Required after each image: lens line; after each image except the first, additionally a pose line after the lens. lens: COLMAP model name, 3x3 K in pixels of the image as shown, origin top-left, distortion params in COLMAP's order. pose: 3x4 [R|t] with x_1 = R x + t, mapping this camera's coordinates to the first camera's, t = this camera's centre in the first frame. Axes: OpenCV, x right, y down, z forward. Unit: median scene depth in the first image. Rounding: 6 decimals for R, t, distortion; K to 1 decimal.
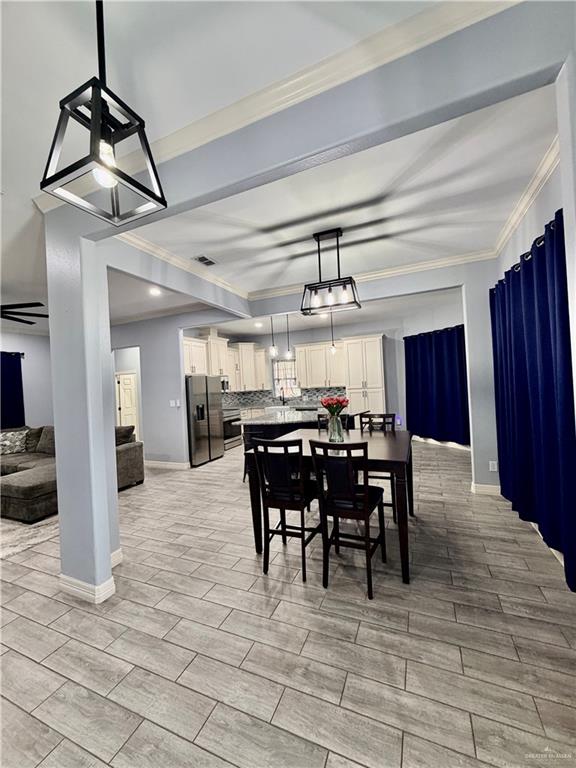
lens RADIAL K [[306.5, 0, 289.1], [0, 306.5, 380.1], [0, 0, 1]] dist [0.000040, 0.001146]
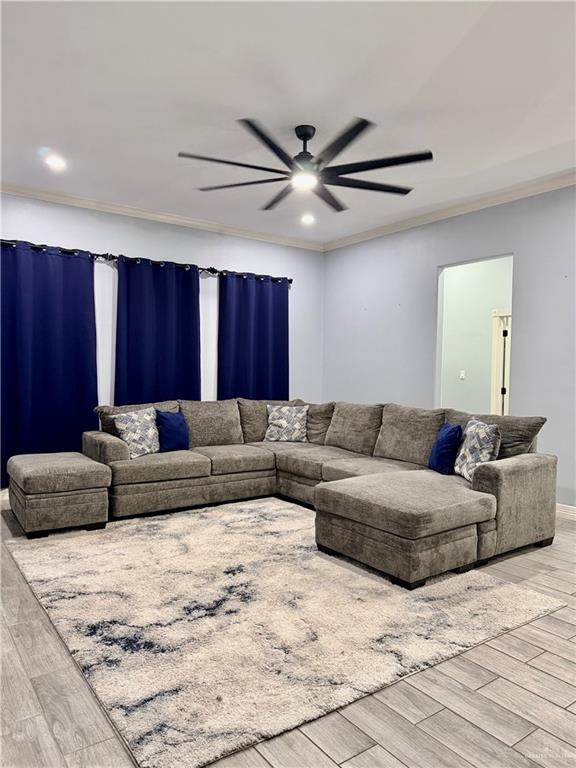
lens RADIAL K [[541.7, 0, 288.1], [0, 541.7, 382.3], [0, 0, 1]] dist [0.030454, -0.042475]
pose [[0.854679, 0.075832, -0.513589, -0.418606], [-0.049794, 0.996688, 0.064298, 0.062882], [0.516764, -0.029380, 0.855624, 0.108094]]
